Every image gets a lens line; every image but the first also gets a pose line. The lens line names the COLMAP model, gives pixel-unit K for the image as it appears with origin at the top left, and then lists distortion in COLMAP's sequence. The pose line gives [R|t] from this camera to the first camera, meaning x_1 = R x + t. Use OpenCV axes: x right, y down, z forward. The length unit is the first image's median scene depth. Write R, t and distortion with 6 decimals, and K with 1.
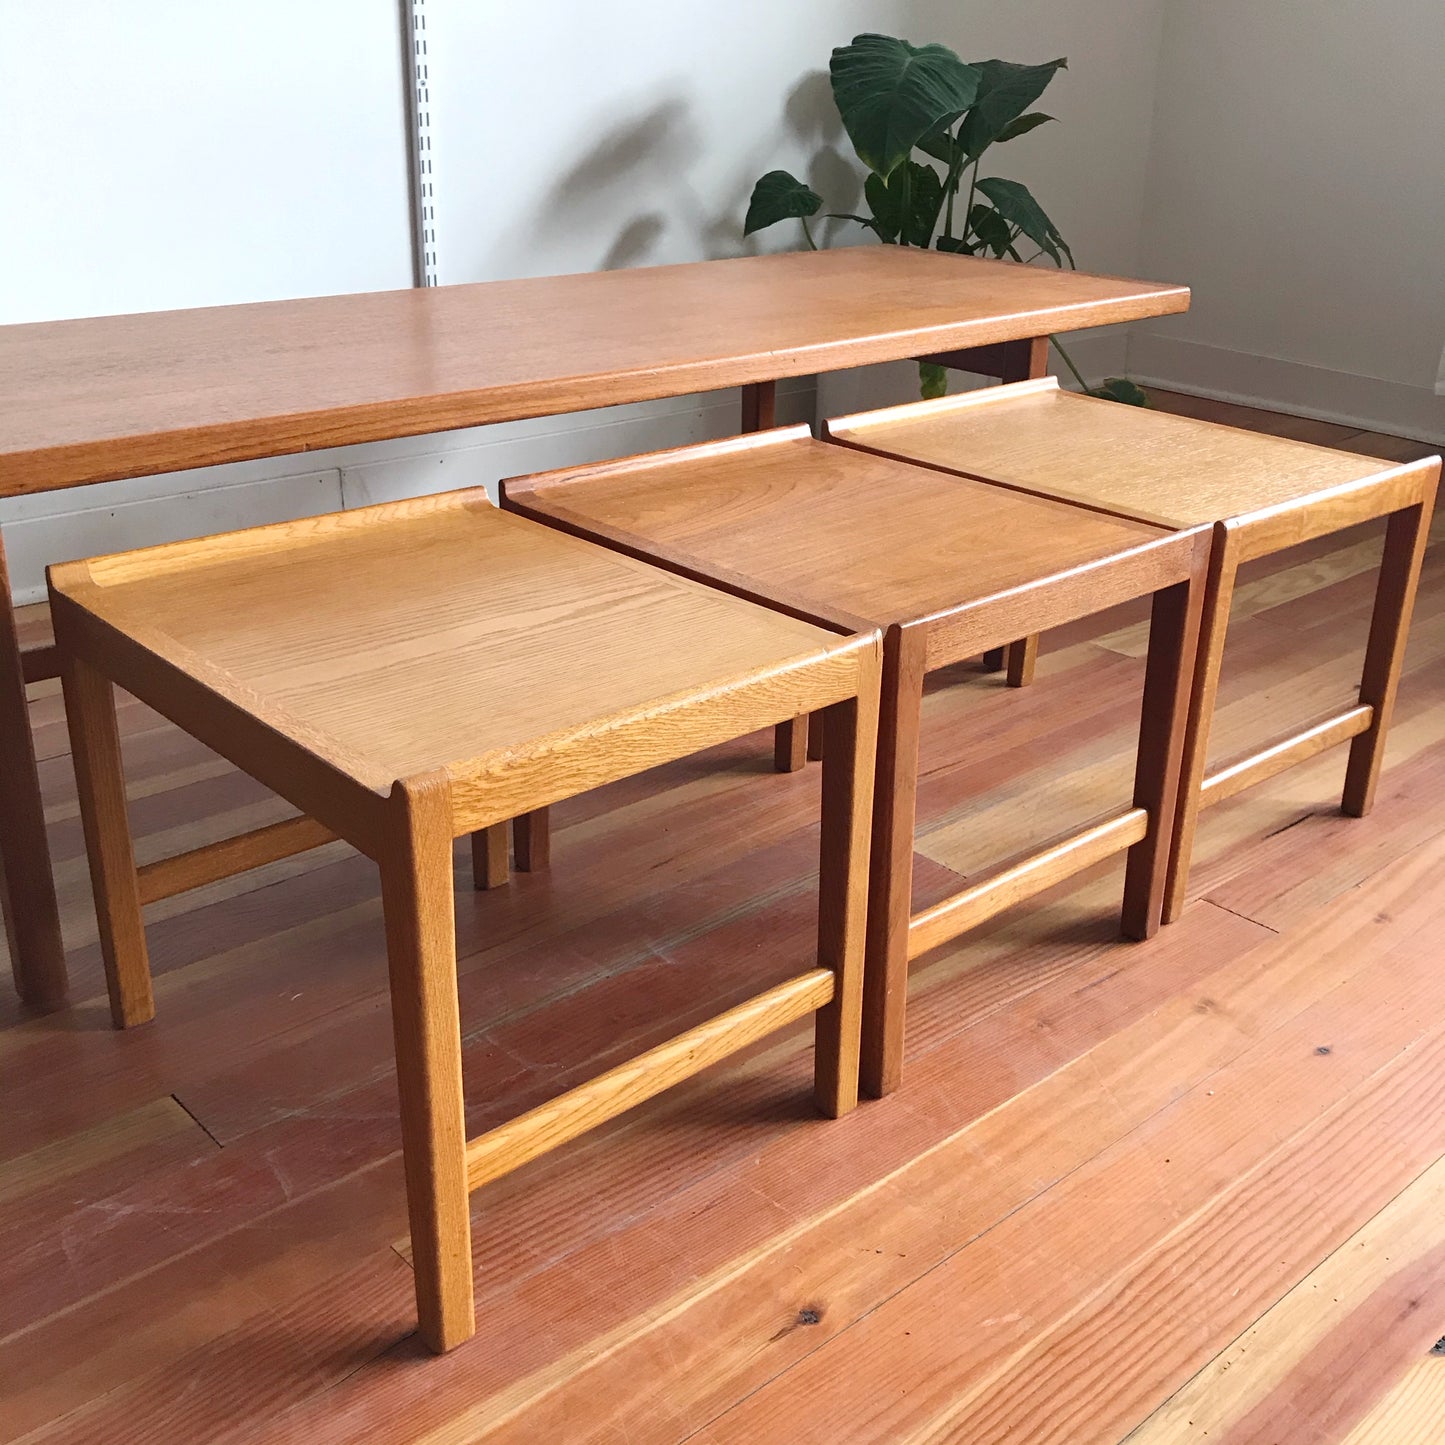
lens RADIAL K [[1604.8, 0, 729.4], [0, 1604.8, 697.4], [0, 0, 1]] dist [0.086717, -0.248439]
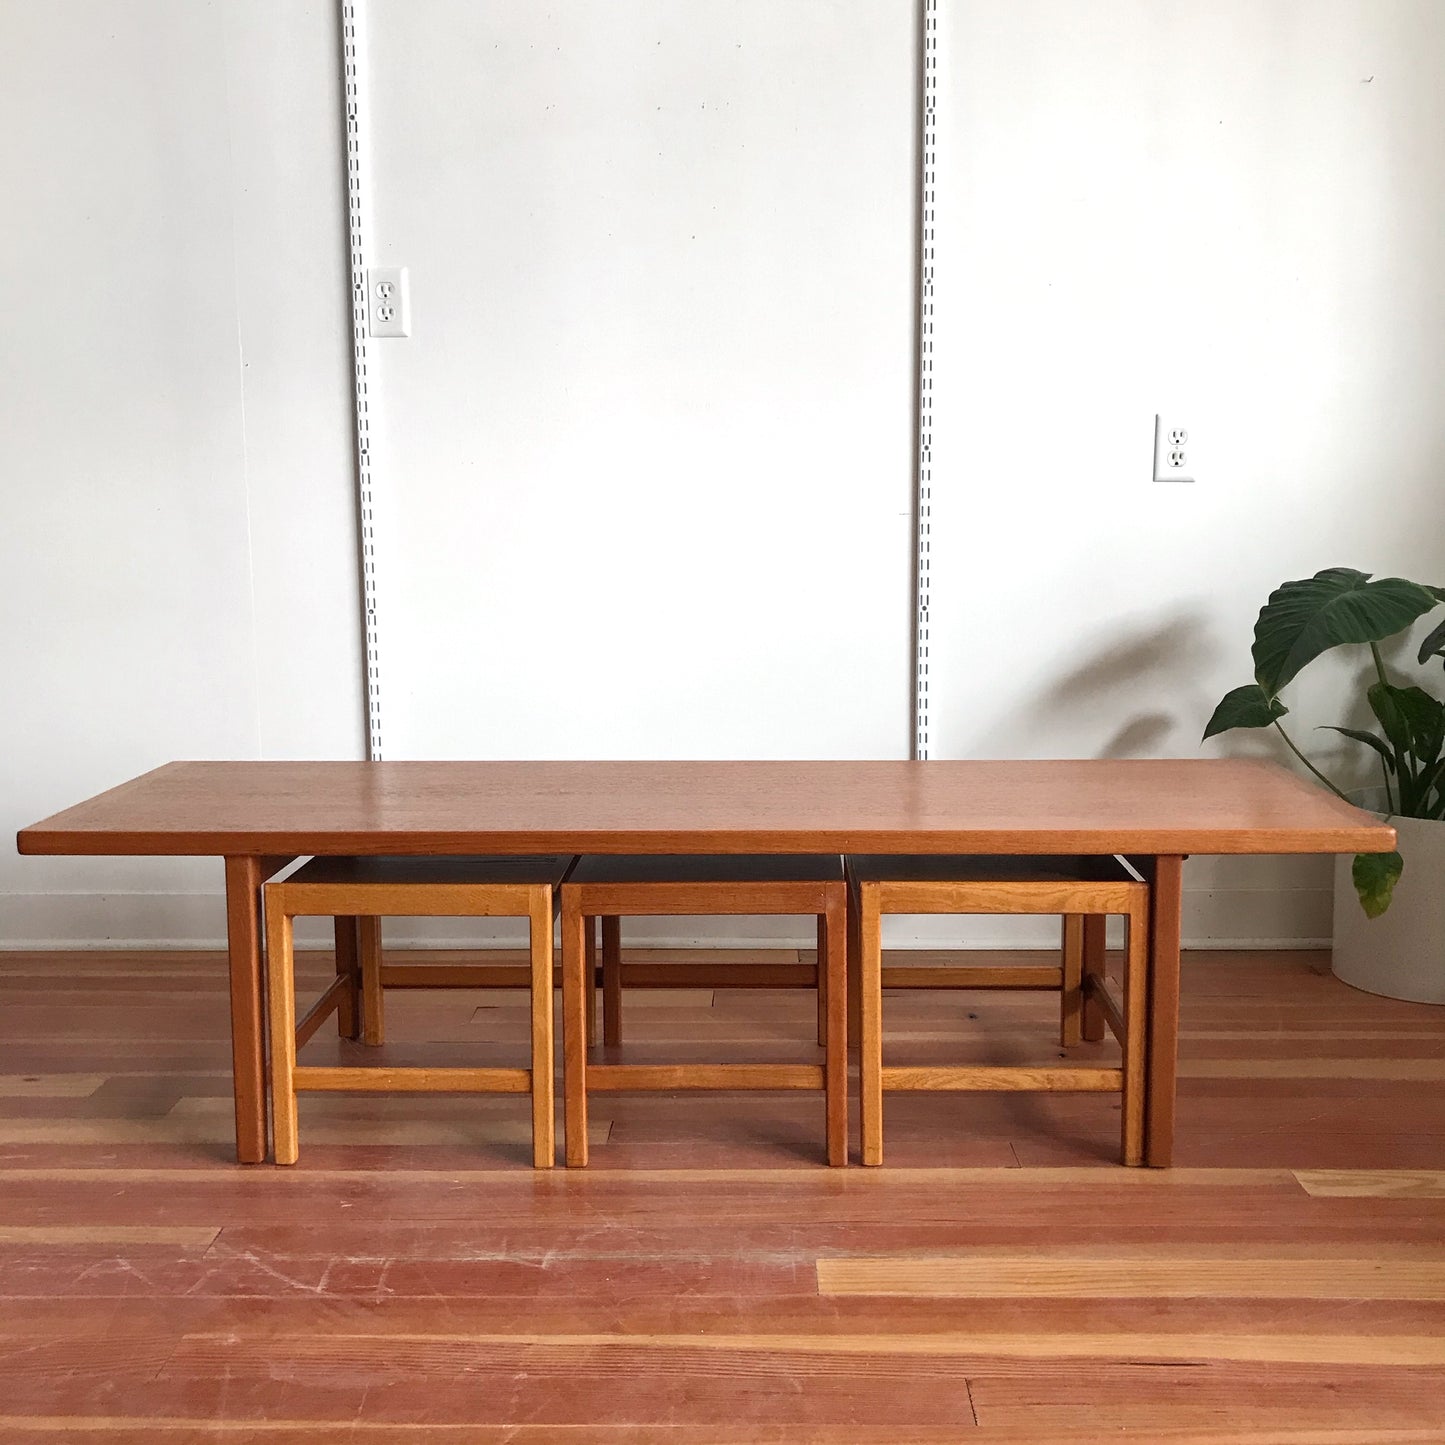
lens RADIAL K [[1597.0, 0, 722.5], [0, 1597.0, 722.5], [0, 0, 1]] dist [0.007105, -0.013363]
pose [[0.732714, 0.071083, -0.676815, 1.108180], [-0.237483, 0.958717, -0.156407, -0.113021], [0.637756, 0.275333, 0.719346, 0.021853]]
